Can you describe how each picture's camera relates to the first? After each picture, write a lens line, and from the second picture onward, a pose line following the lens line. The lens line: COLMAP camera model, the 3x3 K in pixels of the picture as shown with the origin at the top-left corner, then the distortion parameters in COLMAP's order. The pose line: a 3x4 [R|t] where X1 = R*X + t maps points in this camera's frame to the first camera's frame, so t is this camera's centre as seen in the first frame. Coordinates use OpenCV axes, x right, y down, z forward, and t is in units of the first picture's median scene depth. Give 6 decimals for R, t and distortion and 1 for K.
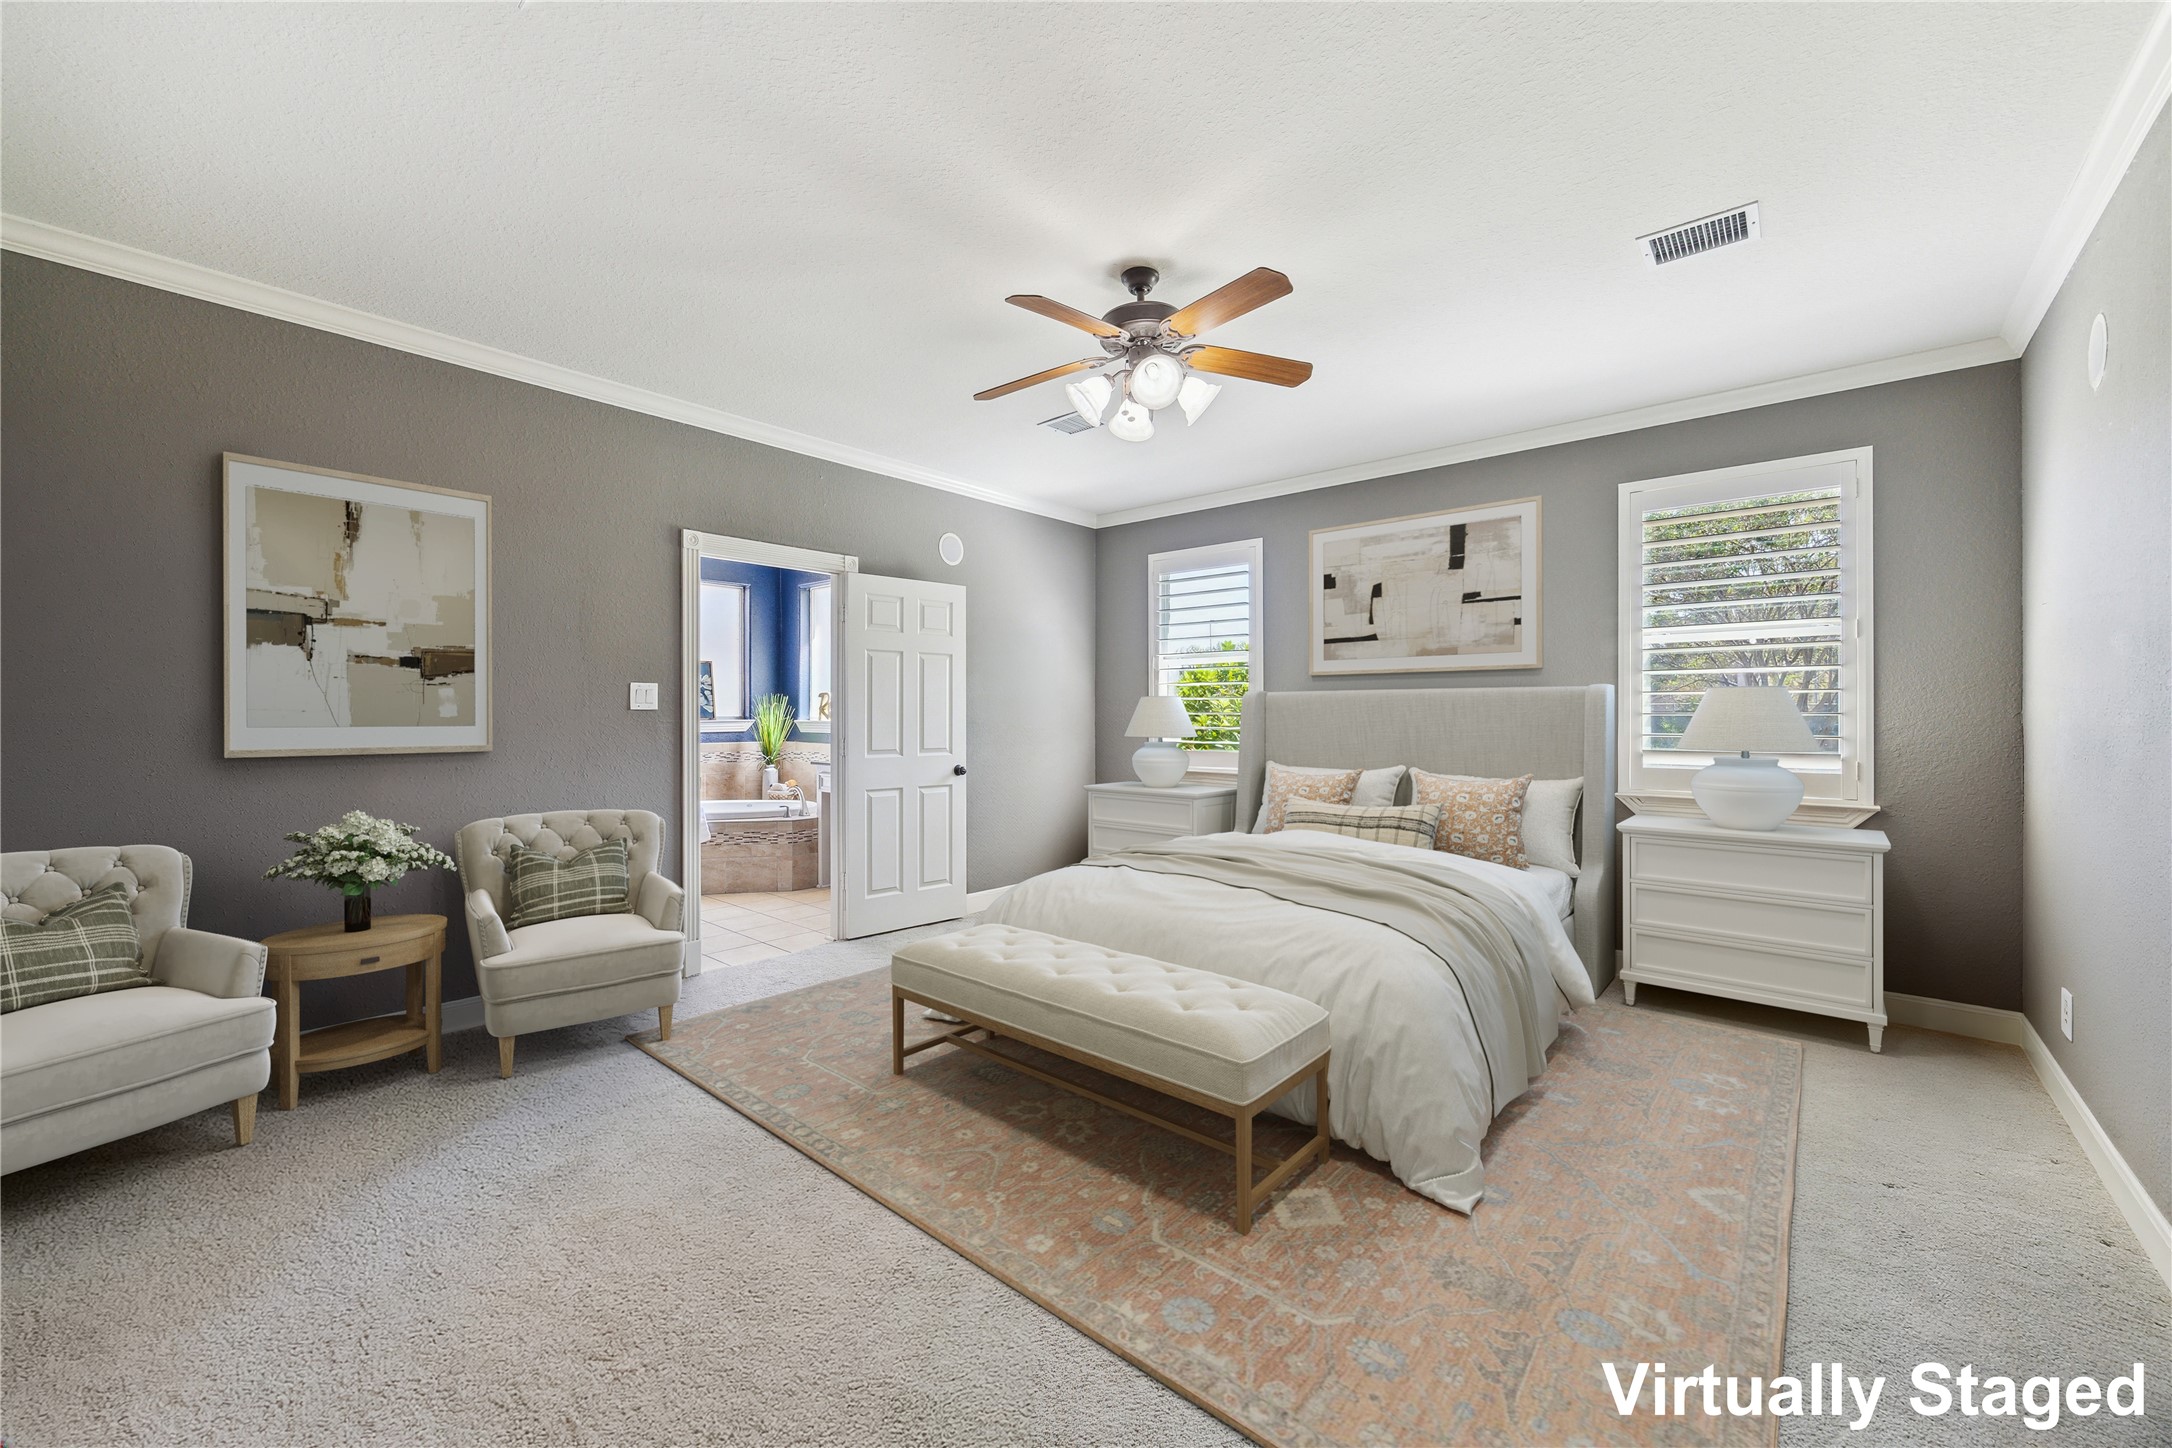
lens RADIAL K [[845.9, 0, 1087.5], [0, 845.9, 717.5], [0, 0, 1]] dist [0.000189, 0.000001]
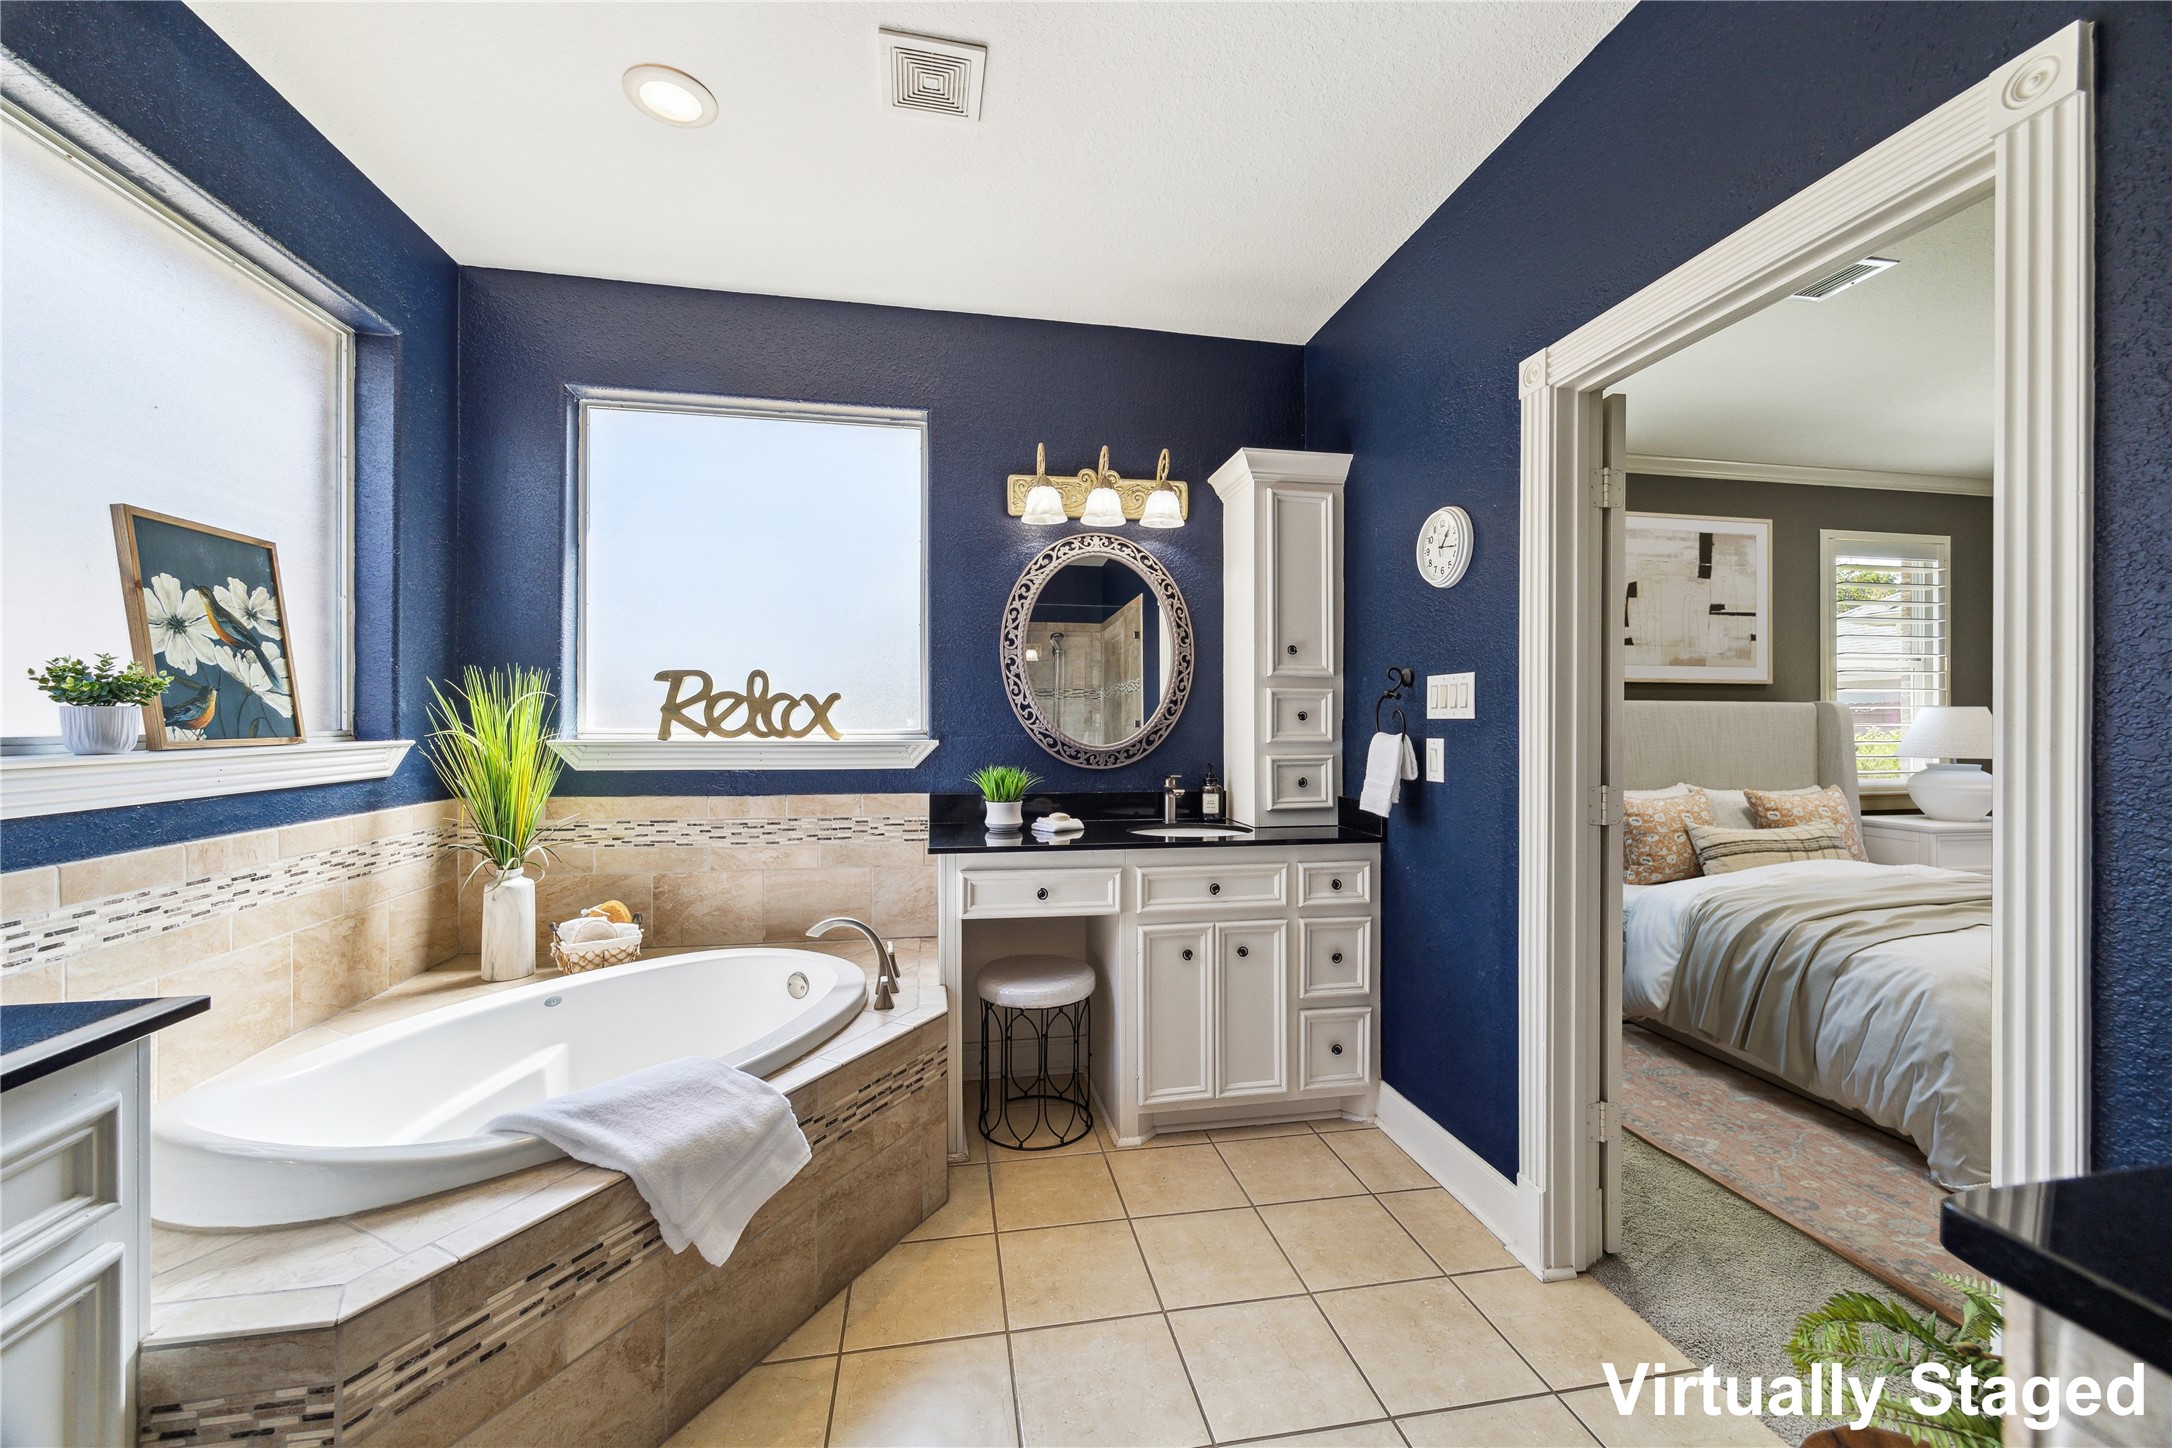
lens RADIAL K [[845.9, 0, 1085.9], [0, 845.9, 728.4], [0, 0, 1]] dist [0.000189, 0.000001]
pose [[0.633193, 0.000545, 0.773994, -0.764698], [-0.000175, 1.000000, -0.000562, -0.002502], [-0.773994, 0.000221, 0.633193, 0.934511]]
